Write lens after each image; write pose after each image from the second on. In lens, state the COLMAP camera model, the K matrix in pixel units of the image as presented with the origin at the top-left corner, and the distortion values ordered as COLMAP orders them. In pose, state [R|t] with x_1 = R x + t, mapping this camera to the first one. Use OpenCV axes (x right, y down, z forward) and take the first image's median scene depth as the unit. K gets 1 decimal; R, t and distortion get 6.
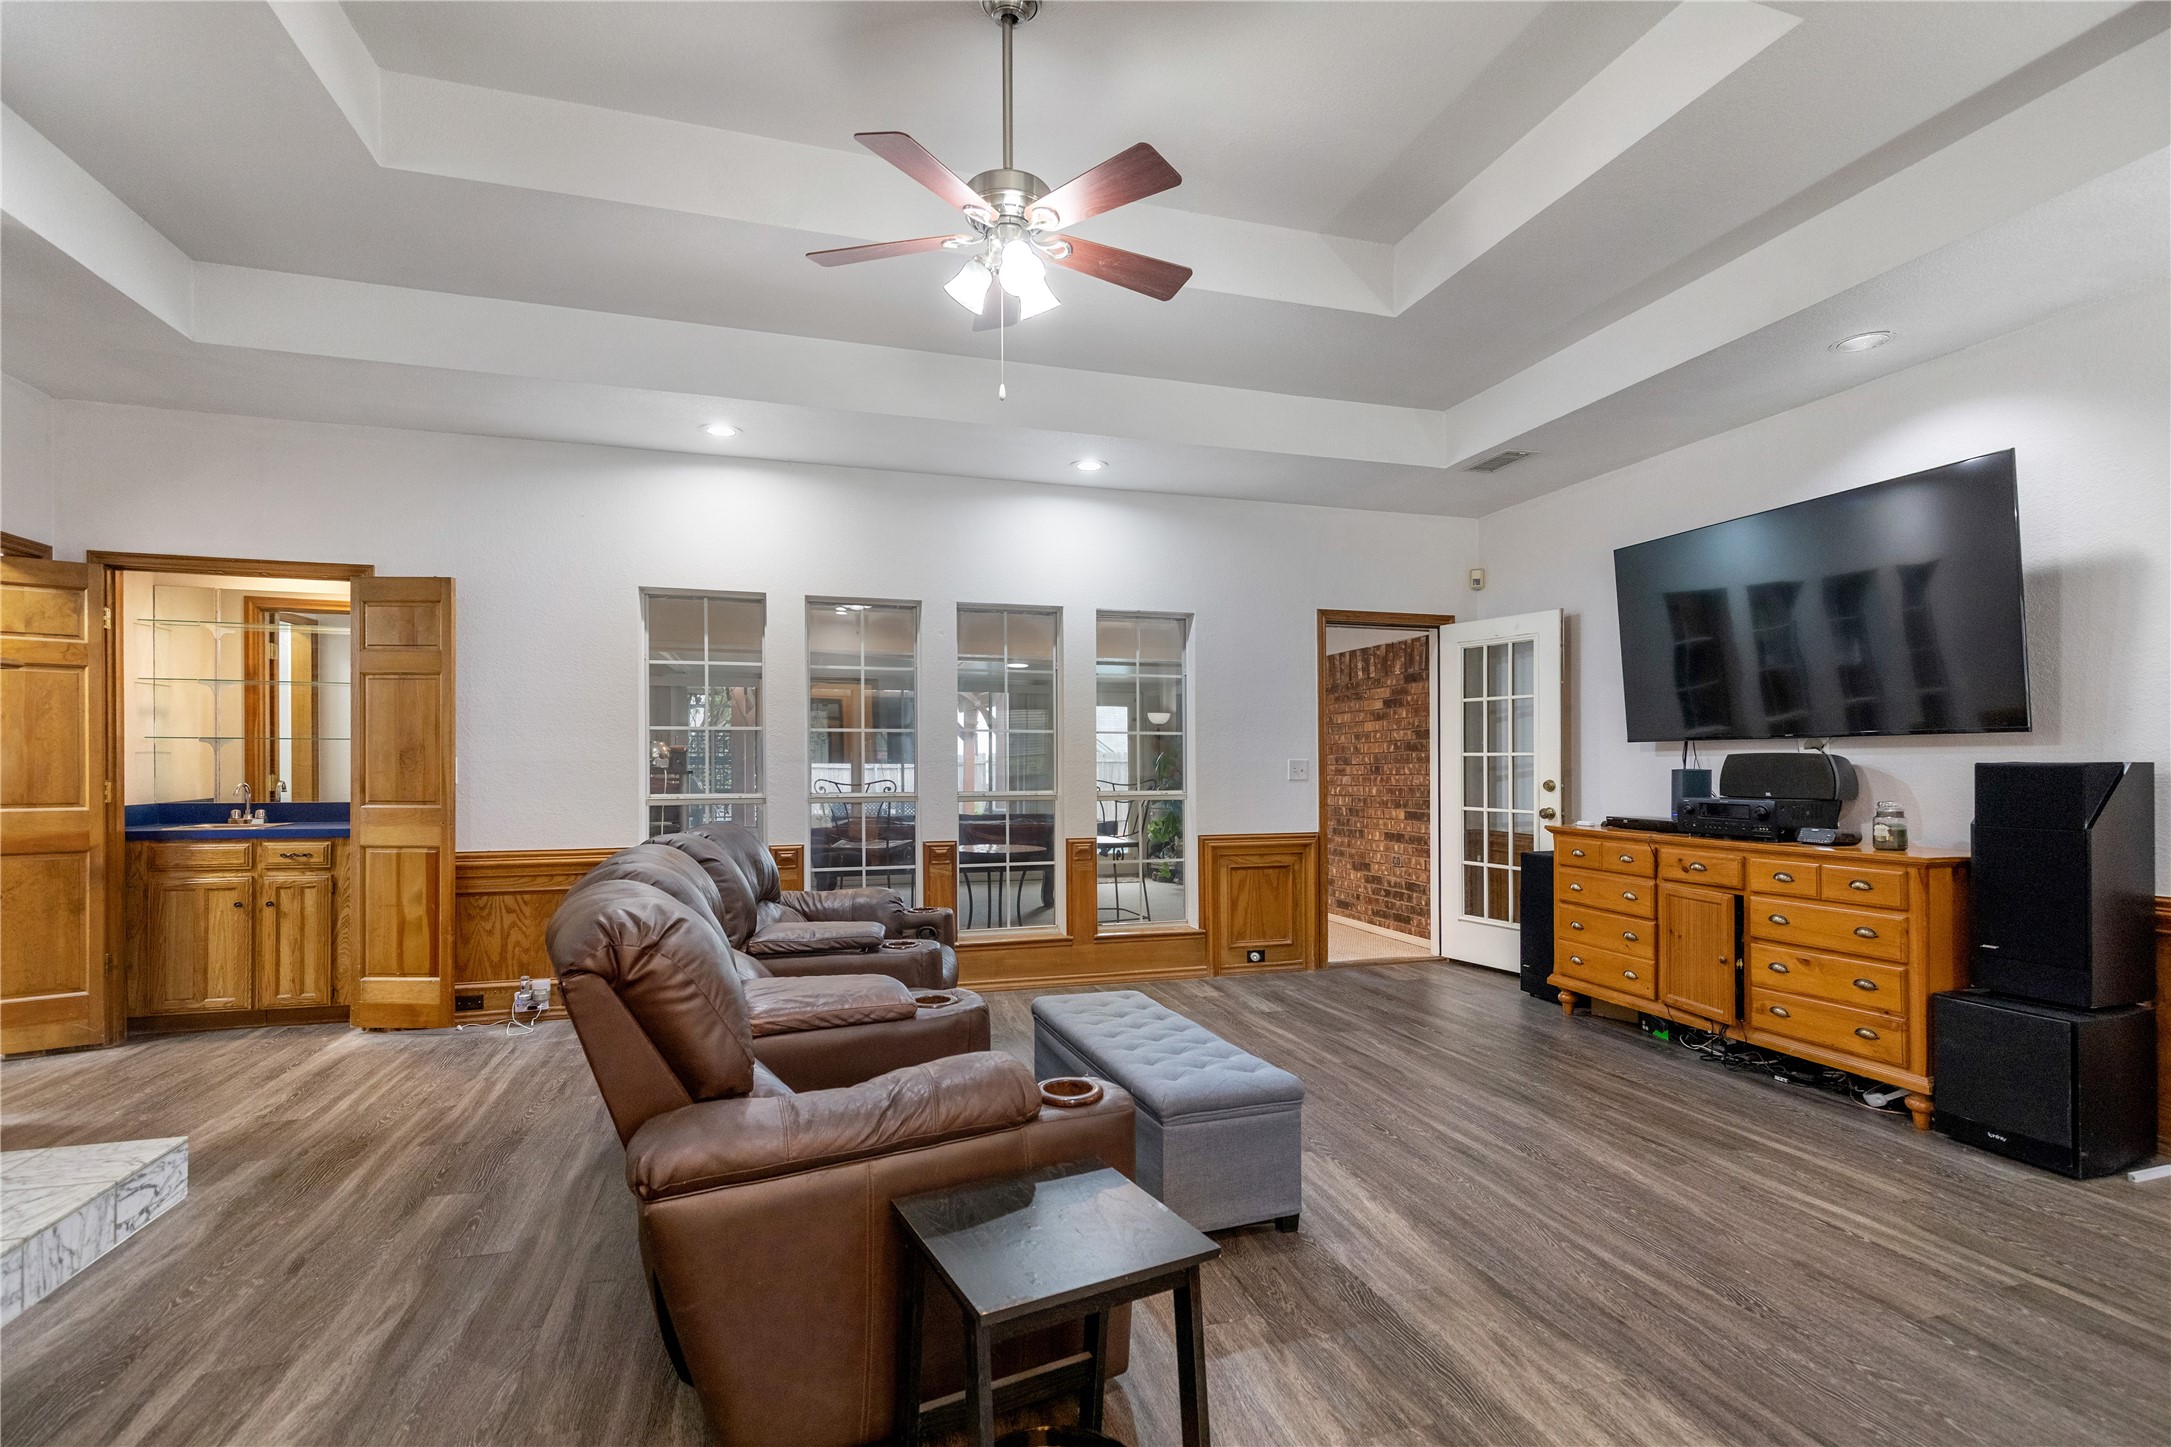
lens RADIAL K [[994.1, 0, 1092.1], [0, 994.1, 756.4], [0, 0, 1]] dist [0.005165, -0.002478]
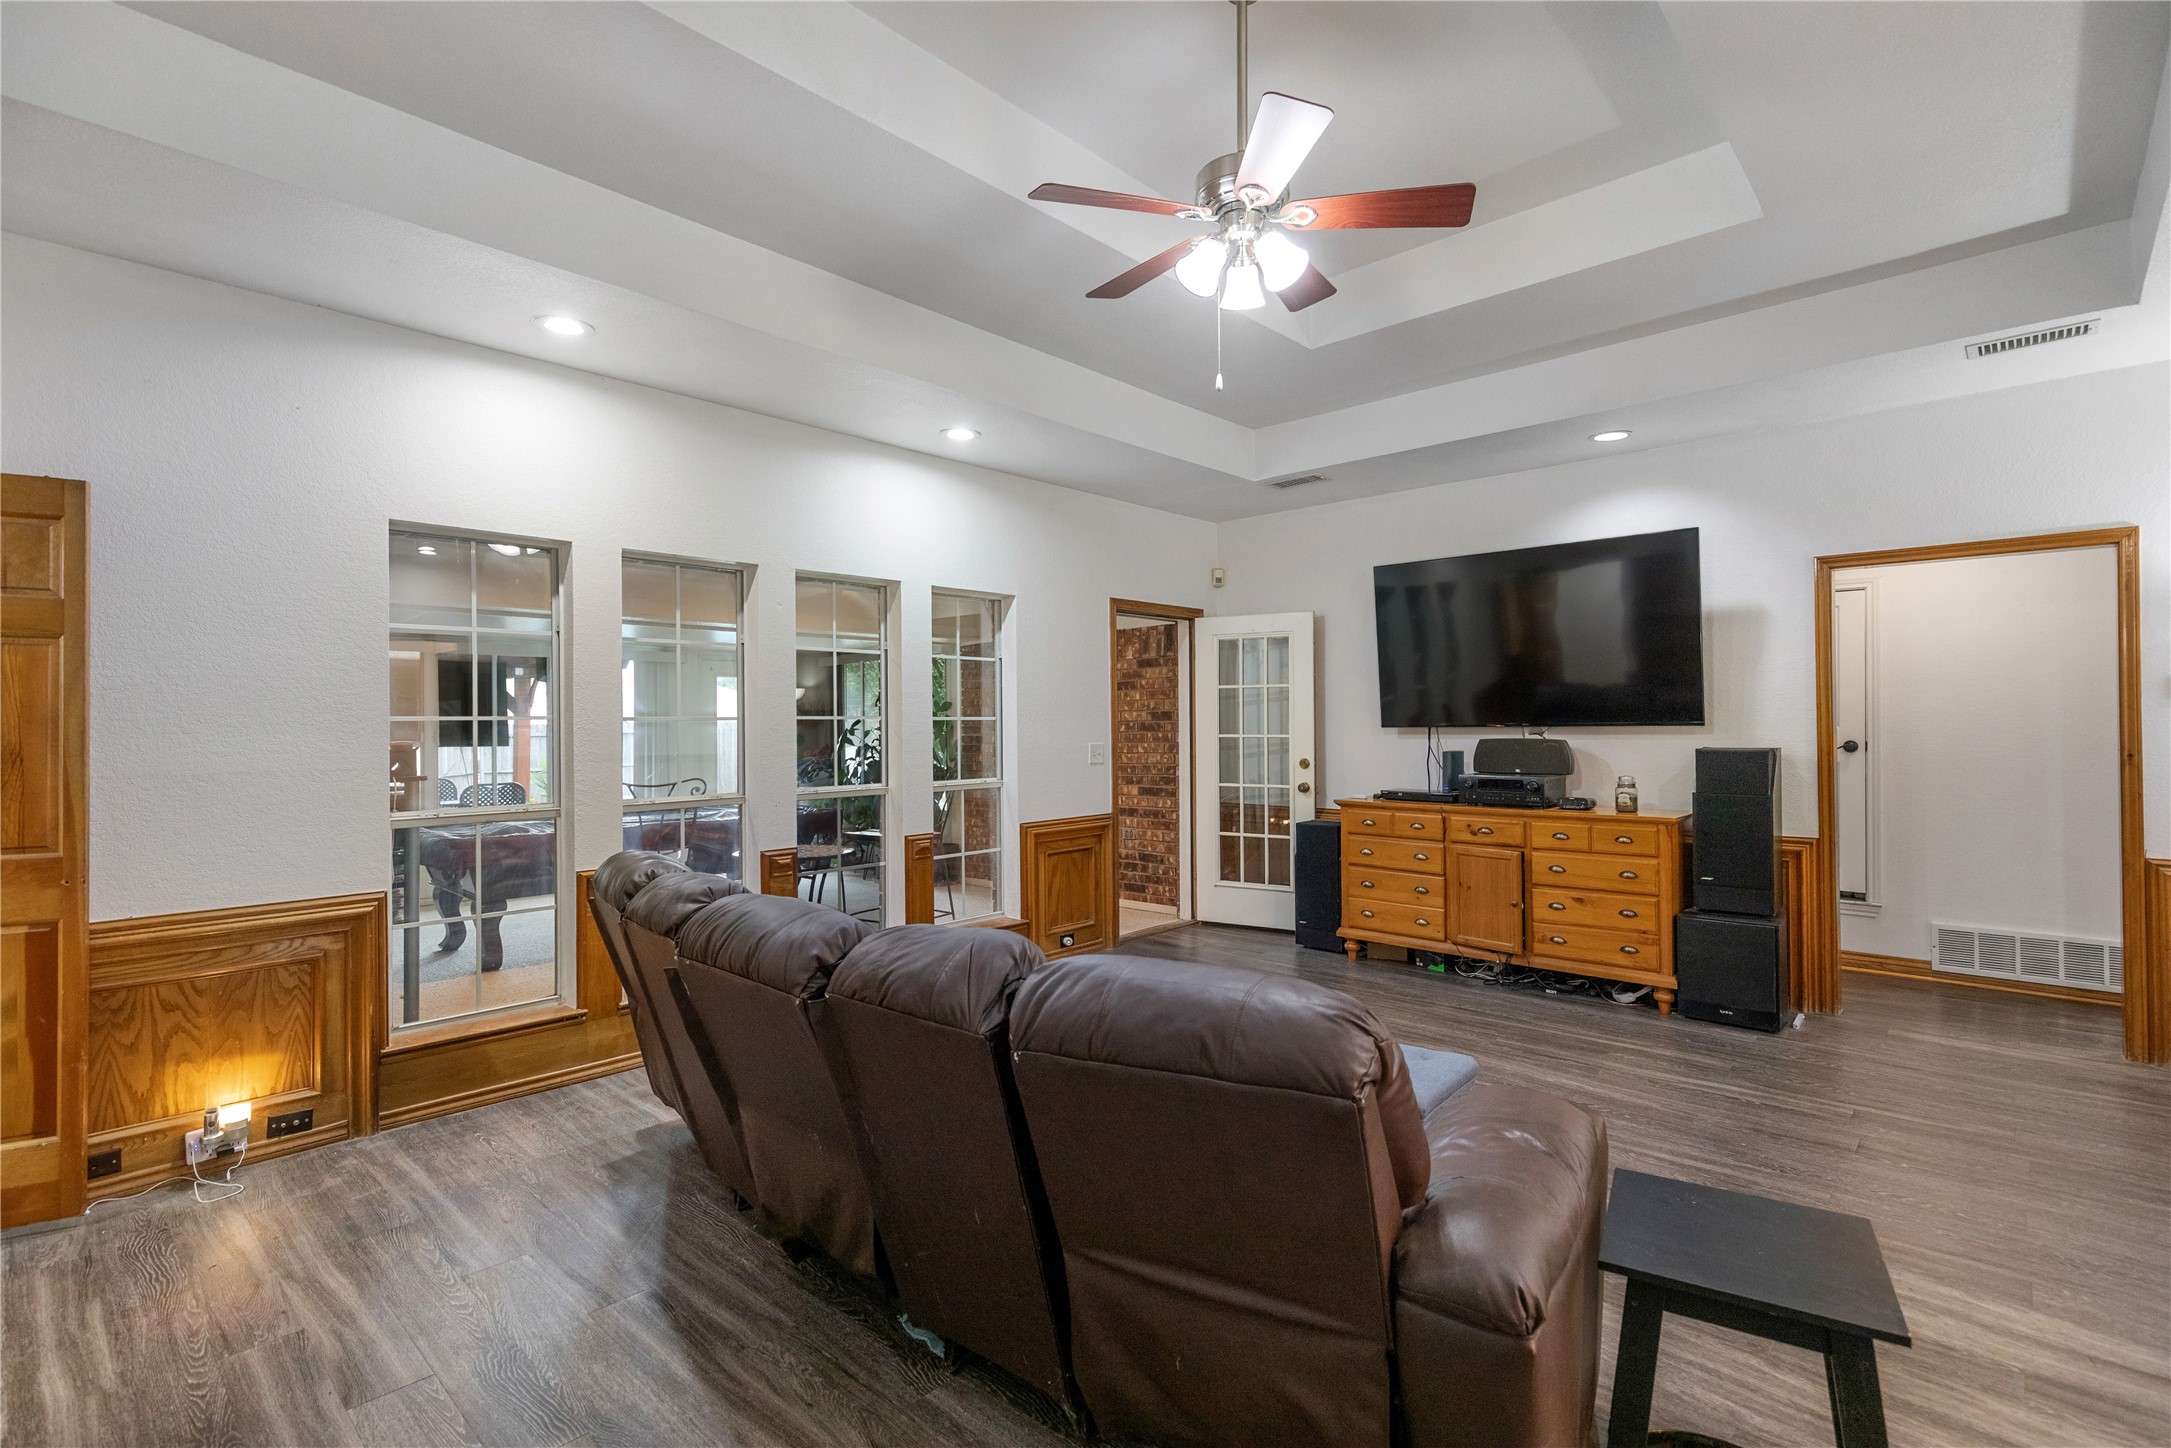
lens RADIAL K [[994.1, 0, 1088.3], [0, 994.1, 711.5], [0, 0, 1]] dist [0.005165, -0.002478]
pose [[0.864775, -0.000755, 0.502159, -0.377379], [0.004738, 0.999967, -0.006657, -0.027513], [-0.502138, 0.008136, 0.864749, 0.140229]]
